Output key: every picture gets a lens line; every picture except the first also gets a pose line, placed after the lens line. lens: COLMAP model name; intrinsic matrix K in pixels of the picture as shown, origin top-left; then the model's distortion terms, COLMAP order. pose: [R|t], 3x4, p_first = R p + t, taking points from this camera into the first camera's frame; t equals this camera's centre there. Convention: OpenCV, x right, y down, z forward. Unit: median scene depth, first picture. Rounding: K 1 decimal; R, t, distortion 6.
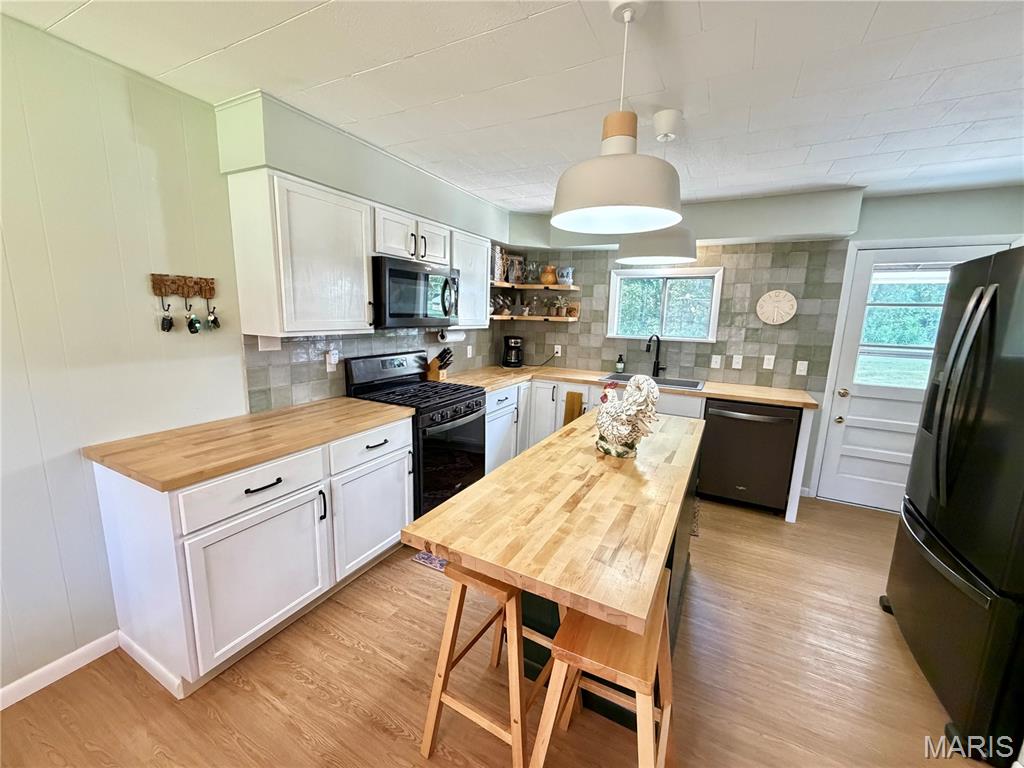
lens RADIAL K [[409.2, 0, 509.4], [0, 409.2, 383.3], [0, 0, 1]] dist [0.002482, 0.000037]
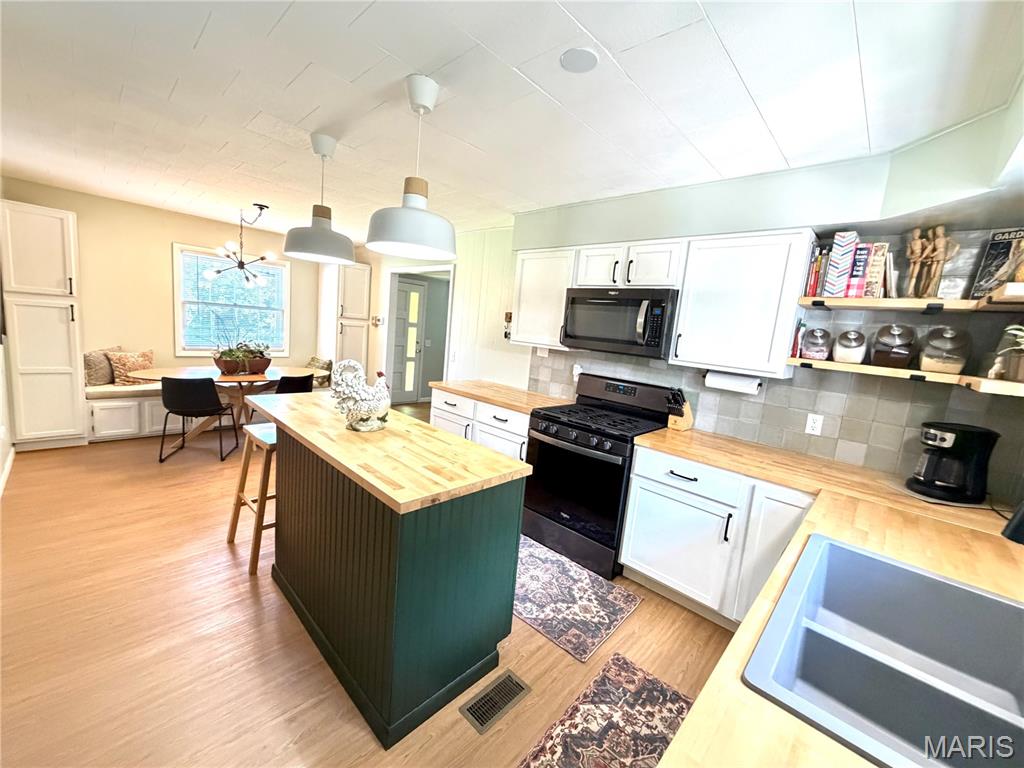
lens RADIAL K [[409.2, 0, 509.4], [0, 409.2, 383.3], [0, 0, 1]] dist [0.002482, 0.000037]
pose [[-0.266207, 0.082014, -0.960420, 0.621158], [-0.262252, 0.952626, 0.154039, -0.119199], [0.927555, 0.292878, -0.232088, 0.793978]]
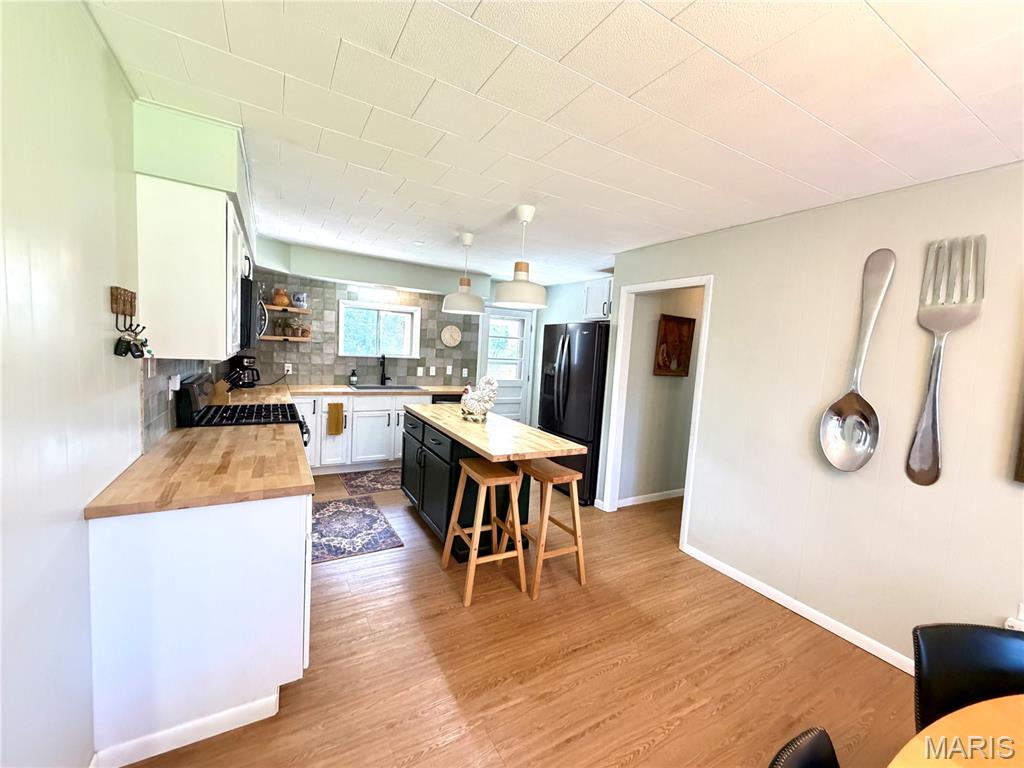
lens RADIAL K [[409.2, 0, 509.4], [0, 409.2, 383.3], [0, 0, 1]] dist [0.002482, 0.000037]
pose [[0.534364, -0.068439, 0.842479, -0.561298], [0.100856, 0.994759, 0.016839, -0.004099], [-0.839216, 0.075971, 0.538466, -0.045362]]
